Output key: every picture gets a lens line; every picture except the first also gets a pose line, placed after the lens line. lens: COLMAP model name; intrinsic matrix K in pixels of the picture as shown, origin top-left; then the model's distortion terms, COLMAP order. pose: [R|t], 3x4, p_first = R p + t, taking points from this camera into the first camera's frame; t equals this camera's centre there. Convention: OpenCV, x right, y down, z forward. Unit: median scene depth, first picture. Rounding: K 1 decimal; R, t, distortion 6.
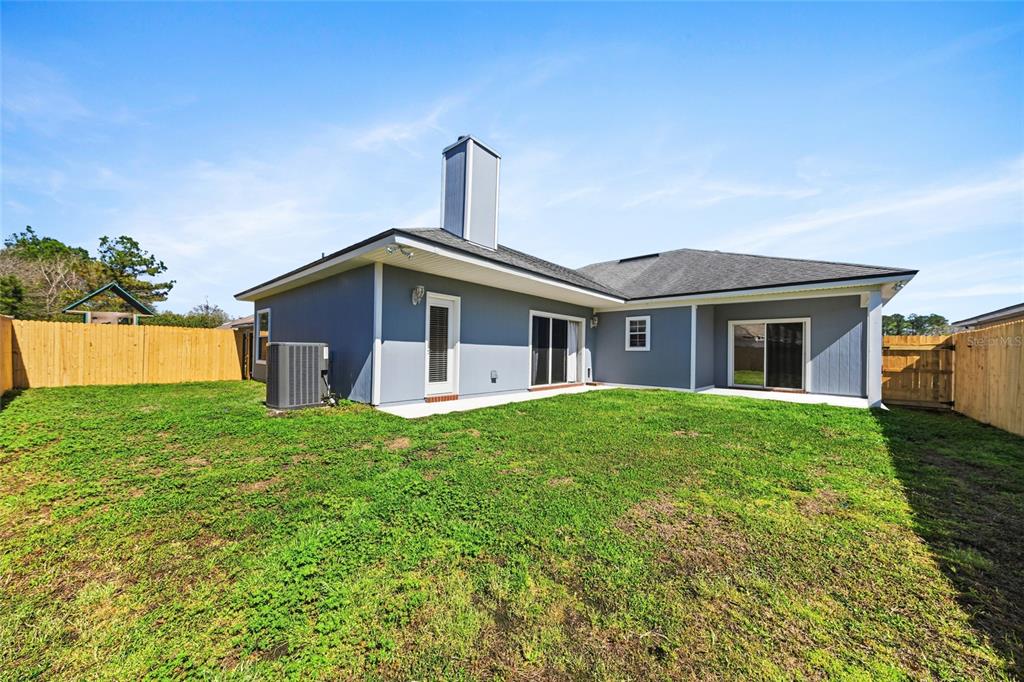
lens RADIAL K [[370.6, 0, 512.4], [0, 370.6, 348.3], [0, 0, 1]] dist [0.000849, 0.000051]
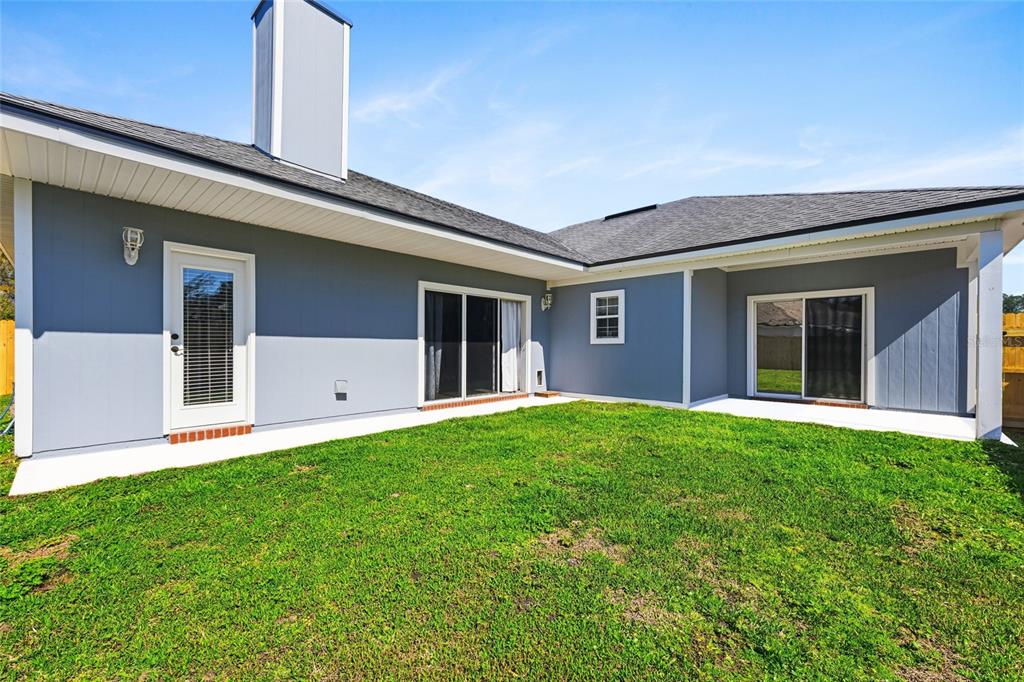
lens RADIAL K [[433.0, 0, 515.7], [0, 433.0, 349.8], [0, 0, 1]] dist [-0.000543, -0.000745]
pose [[0.999769, -0.013271, -0.016918, 0.204389], [0.013559, 0.999763, 0.017032, 0.002079], [0.016688, -0.017258, 0.999712, 0.251717]]
